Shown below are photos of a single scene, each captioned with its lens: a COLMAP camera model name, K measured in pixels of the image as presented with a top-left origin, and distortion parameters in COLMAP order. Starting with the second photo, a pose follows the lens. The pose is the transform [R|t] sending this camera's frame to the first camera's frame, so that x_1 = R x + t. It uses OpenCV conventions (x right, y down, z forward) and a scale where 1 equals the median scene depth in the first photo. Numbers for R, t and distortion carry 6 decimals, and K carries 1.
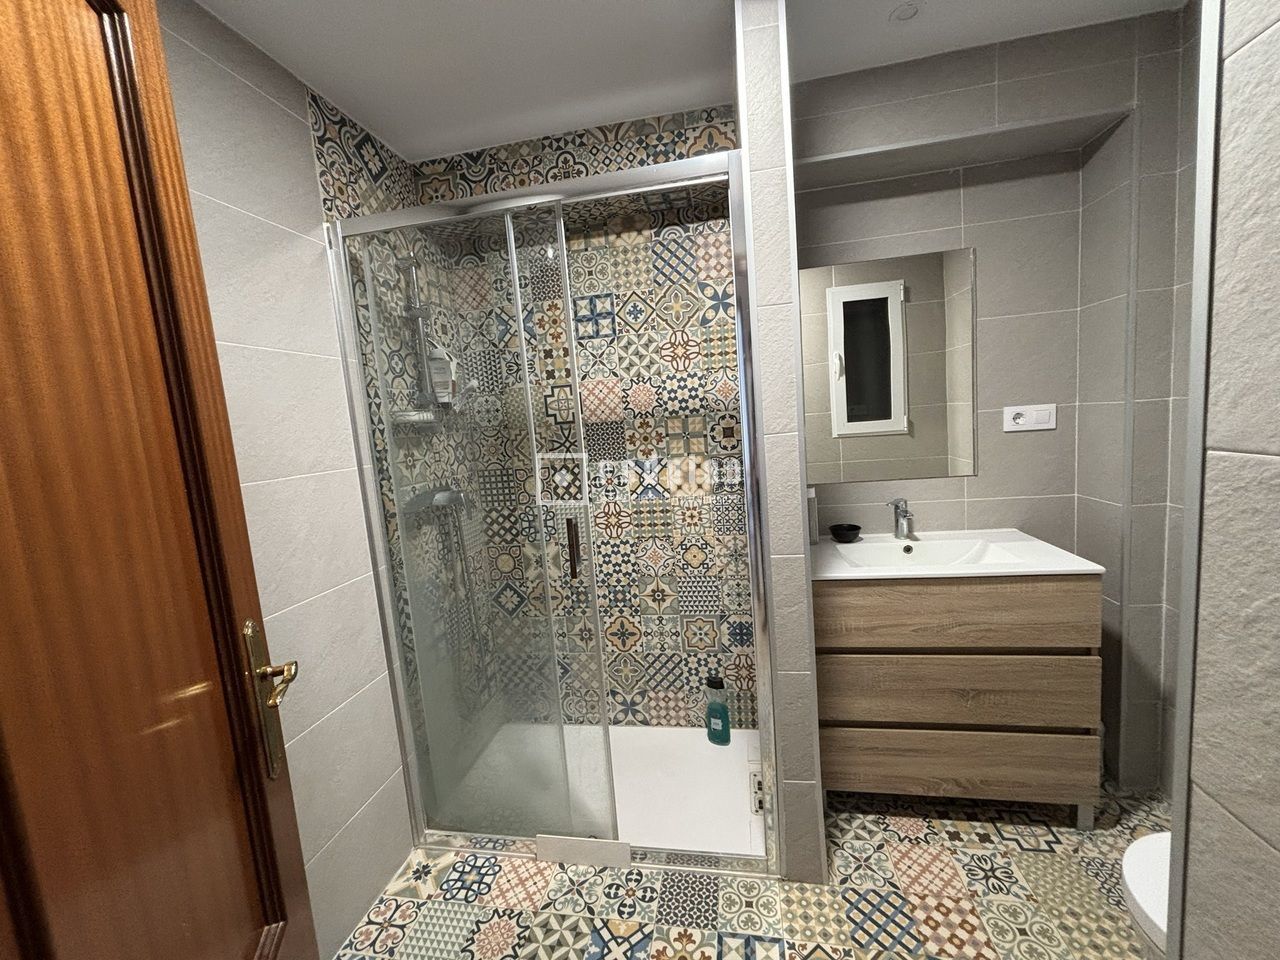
lens RADIAL K [[514.5, 0, 644.9], [0, 514.5, 477.2], [0, 0, 1]] dist [0.008339, -0.000087]
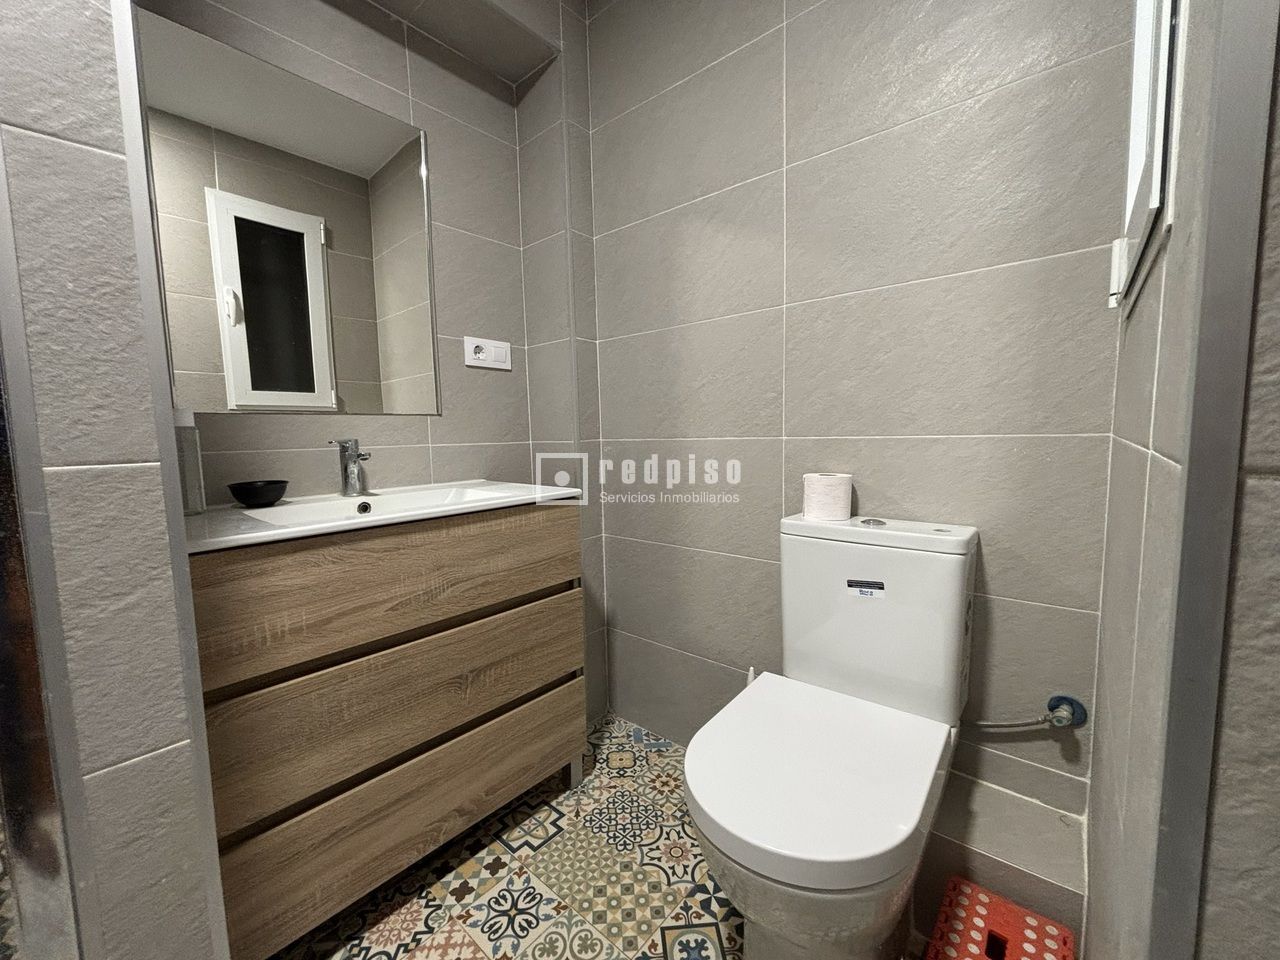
lens RADIAL K [[511.7, 0, 638.4], [0, 511.7, 481.3], [0, 0, 1]] dist [-0.007835, 0.000165]
pose [[0.518026, -0.009077, 0.855317, 0.138201], [0.075030, 0.996572, -0.034866, 0.182624], [-0.852068, 0.082236, 0.516931, 0.395153]]
